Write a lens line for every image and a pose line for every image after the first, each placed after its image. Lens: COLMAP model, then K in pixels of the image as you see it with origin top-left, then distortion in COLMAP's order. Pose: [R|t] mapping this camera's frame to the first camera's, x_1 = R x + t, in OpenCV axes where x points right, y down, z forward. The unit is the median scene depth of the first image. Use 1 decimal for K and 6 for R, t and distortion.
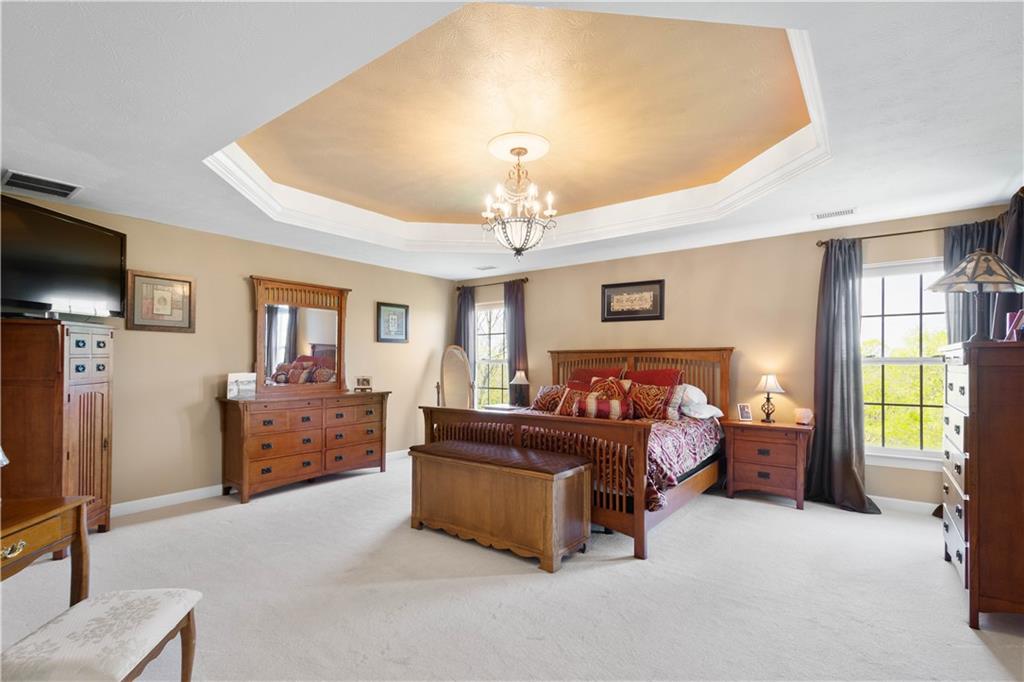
lens RADIAL K [[474.0, 0, 511.3], [0, 474.0, 354.0], [0, 0, 1]] dist [0.000684, -0.000027]
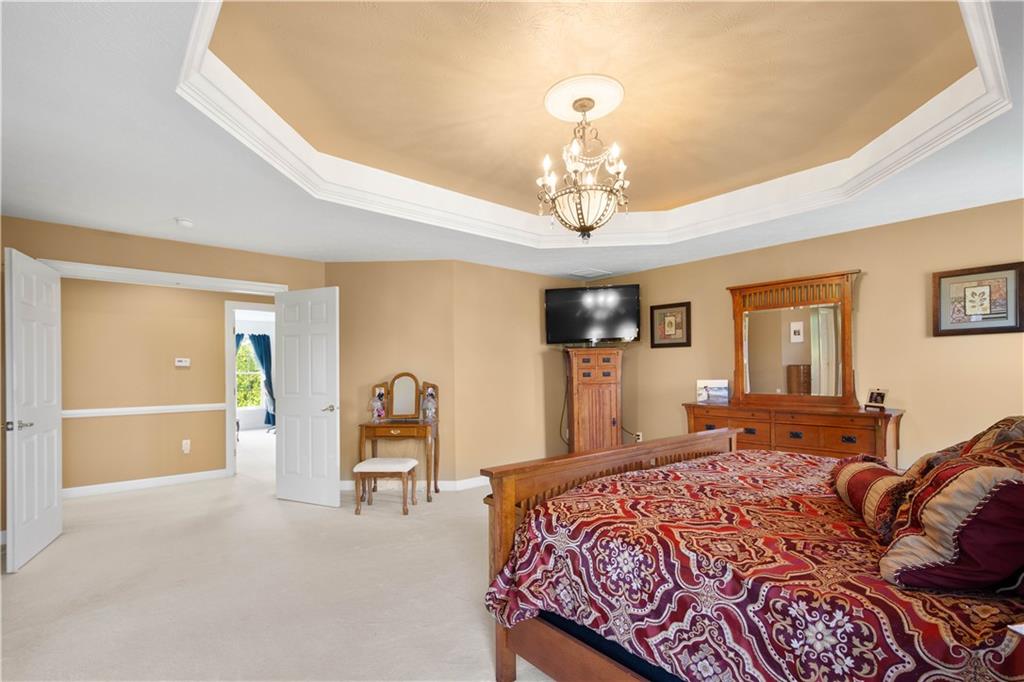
lens RADIAL K [[474.0, 0, 511.3], [0, 474.0, 354.0], [0, 0, 1]] dist [0.000684, -0.000027]
pose [[-0.213837, -0.035932, -0.976208, 0.556903], [0.023813, 0.998835, -0.041981, 0.013950], [0.976579, -0.032223, -0.212732, 0.722566]]
